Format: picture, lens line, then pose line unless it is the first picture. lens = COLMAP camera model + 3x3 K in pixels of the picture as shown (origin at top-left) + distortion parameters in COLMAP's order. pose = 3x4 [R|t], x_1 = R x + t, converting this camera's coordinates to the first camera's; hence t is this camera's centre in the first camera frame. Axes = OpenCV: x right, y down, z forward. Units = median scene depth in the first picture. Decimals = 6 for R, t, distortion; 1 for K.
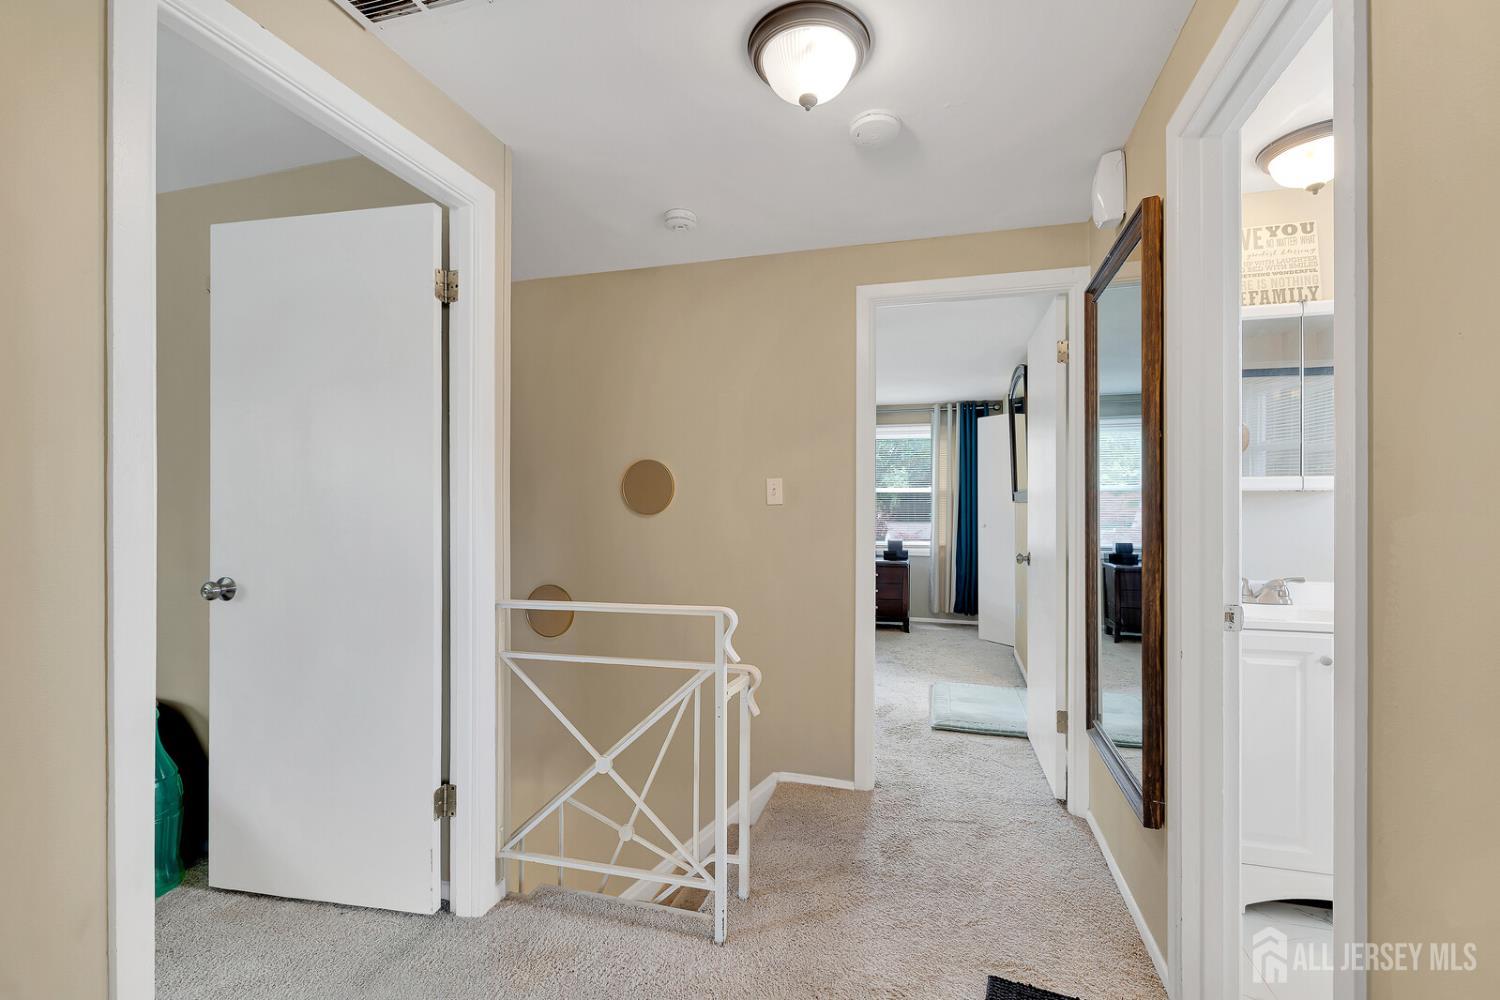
lens RADIAL K [[636.9, 0, 740.9], [0, 636.9, 501.8], [0, 0, 1]] dist [-0.000745, -0.000241]
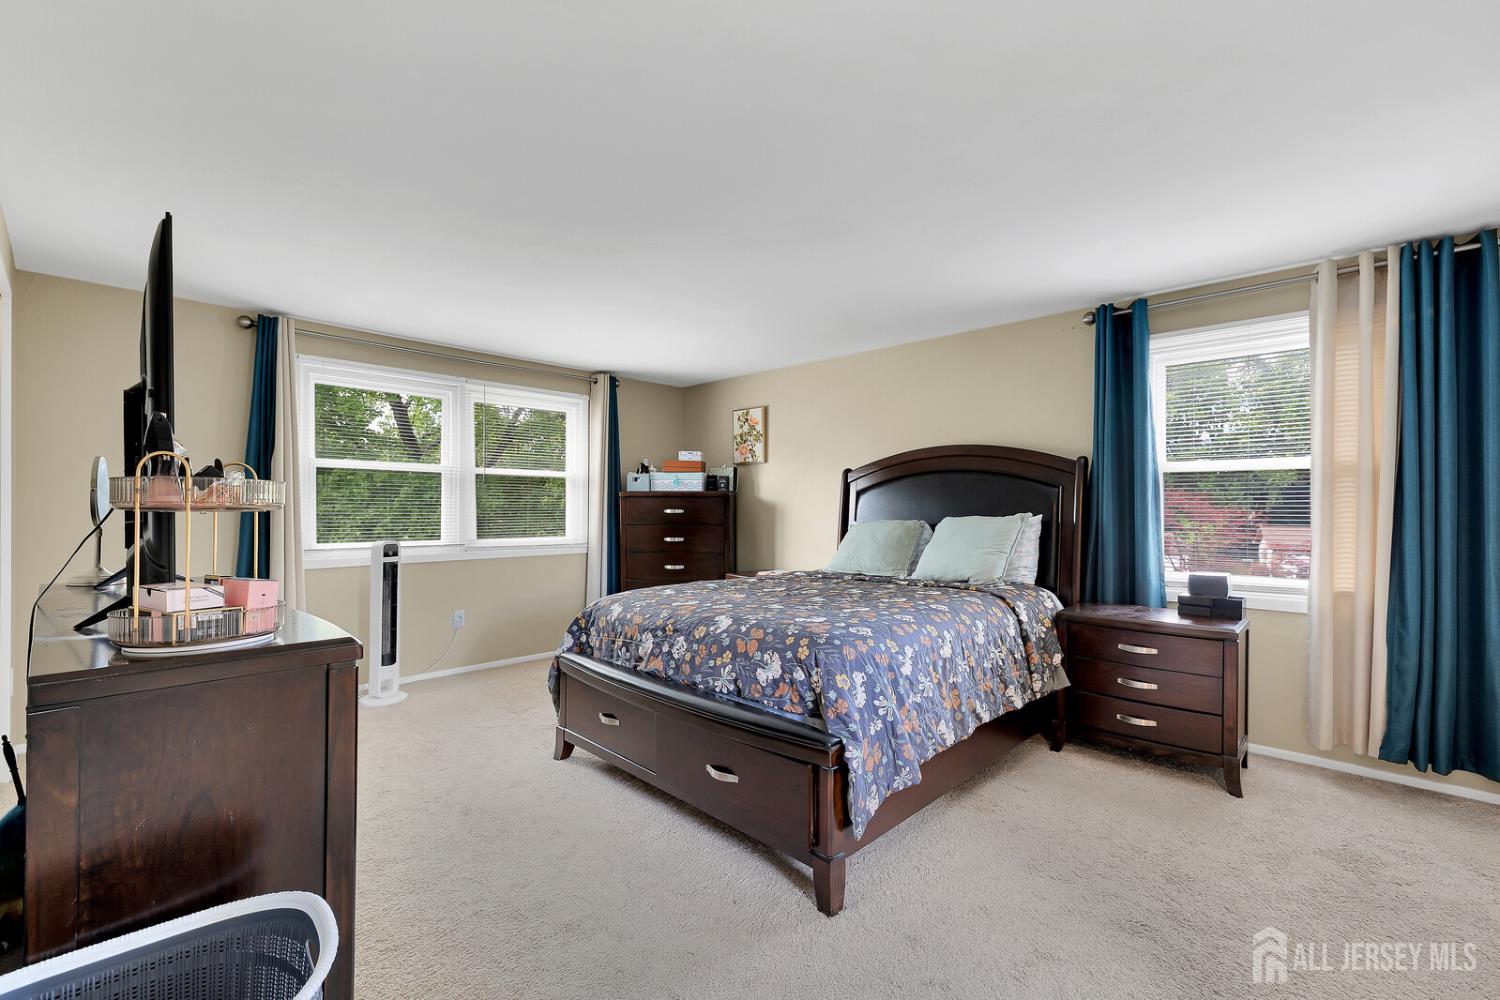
lens RADIAL K [[636.9, 0, 740.9], [0, 636.9, 501.8], [0, 0, 1]] dist [-0.000745, -0.000241]
pose [[0.896196, -0.003705, -0.443643, 0.144702], [0.005436, 0.999982, 0.002631, 0.005597], [0.443626, -0.004770, 0.896200, 0.442590]]
